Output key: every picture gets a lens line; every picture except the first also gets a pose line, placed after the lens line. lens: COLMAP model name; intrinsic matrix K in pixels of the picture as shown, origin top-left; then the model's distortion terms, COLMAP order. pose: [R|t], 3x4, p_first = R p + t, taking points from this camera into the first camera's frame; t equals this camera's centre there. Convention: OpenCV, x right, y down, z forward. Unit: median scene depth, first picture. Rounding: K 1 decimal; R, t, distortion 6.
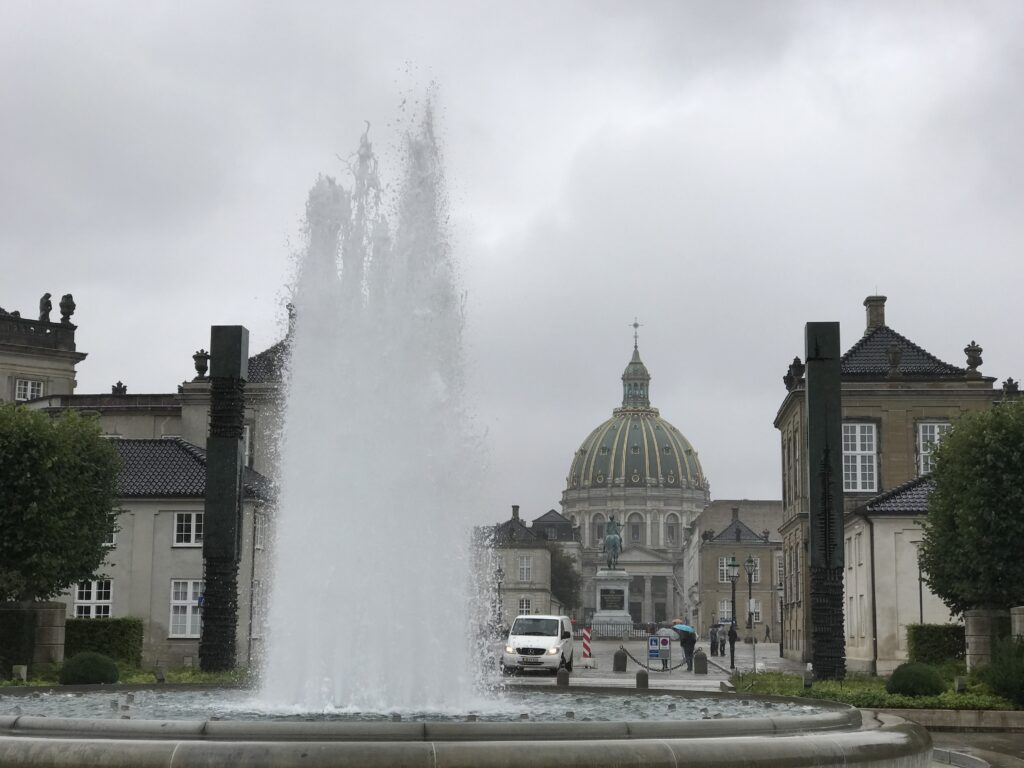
lens RADIAL K [[1685.8, 0, 512.9], [0, 1685.8, 383.5], [0, 0, 1]] dist [0.073878, 0.000000]
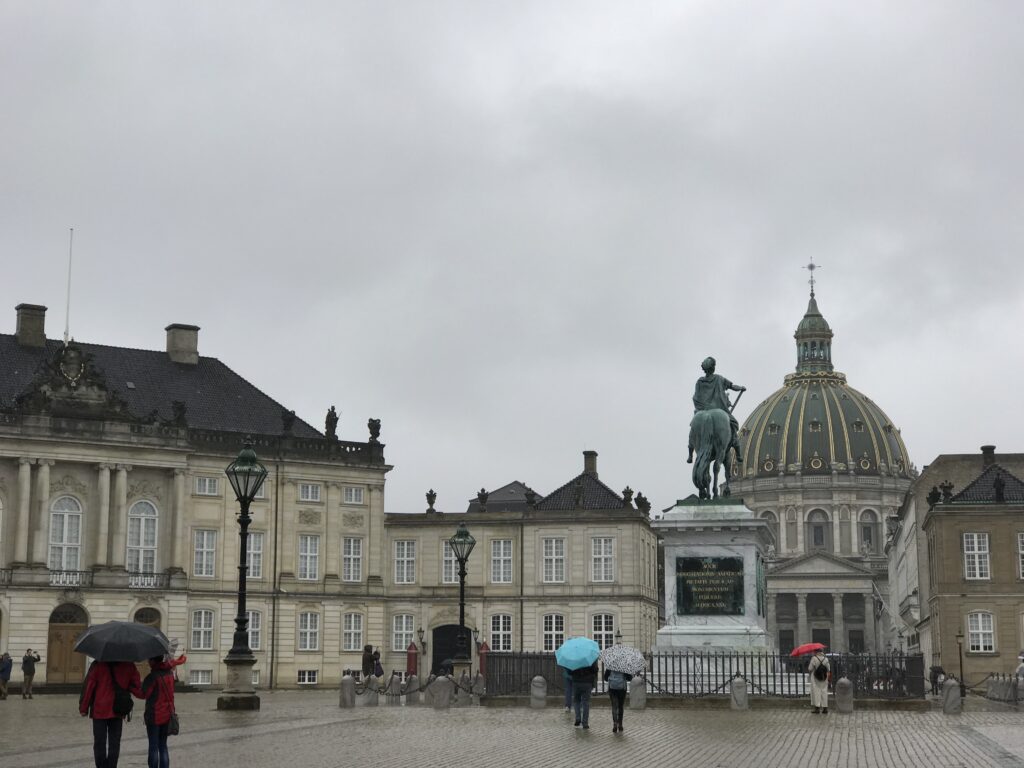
lens RADIAL K [[1685.8, 0, 480.4], [0, 1685.8, 377.0], [0, 0, 1]] dist [0.073878, 0.000000]
pose [[0.991527, -0.029172, -0.126583, 0.021105], [0.025988, 0.999305, -0.026731, 0.034184], [0.127275, 0.023214, 0.991596, 0.237898]]
